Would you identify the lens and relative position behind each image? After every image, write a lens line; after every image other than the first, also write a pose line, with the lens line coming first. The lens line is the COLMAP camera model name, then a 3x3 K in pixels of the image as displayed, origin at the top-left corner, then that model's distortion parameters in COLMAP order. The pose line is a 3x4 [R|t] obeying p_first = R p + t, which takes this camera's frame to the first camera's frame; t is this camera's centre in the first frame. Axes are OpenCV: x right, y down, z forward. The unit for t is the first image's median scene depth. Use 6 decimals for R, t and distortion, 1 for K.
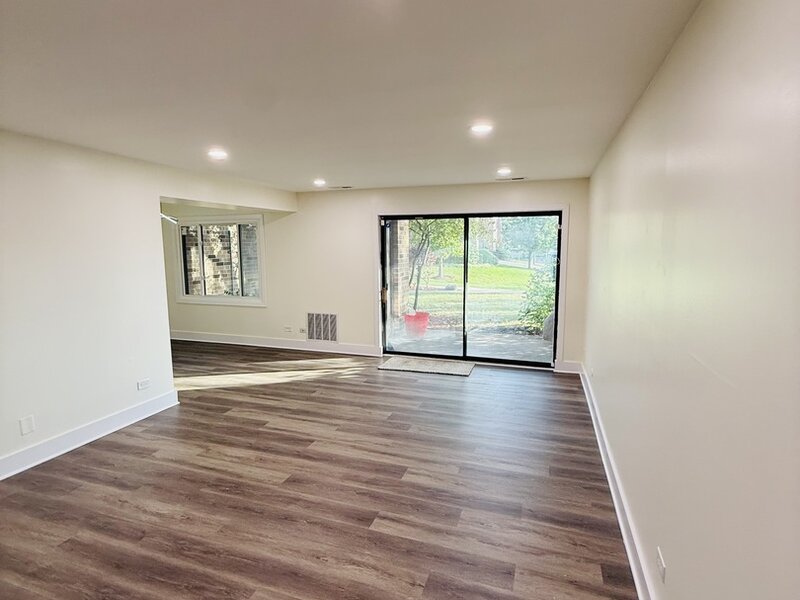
lens RADIAL K [[424.4, 0, 399.2], [0, 424.4, 300.4], [0, 0, 1]] dist [-0.001166, 0.000100]
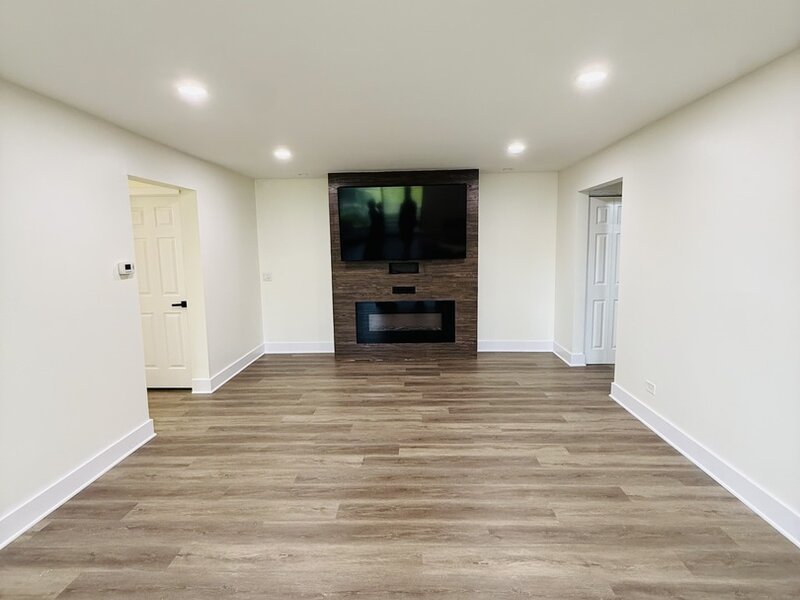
lens RADIAL K [[424.4, 0, 400.5], [0, 424.4, 299.0], [0, 0, 1]] dist [-0.001166, 0.000100]
pose [[-0.957220, 0.056908, -0.283712, -0.189789], [-0.012320, 0.971566, 0.236448, -0.173920], [0.289100, 0.229828, -0.929301, 1.814347]]
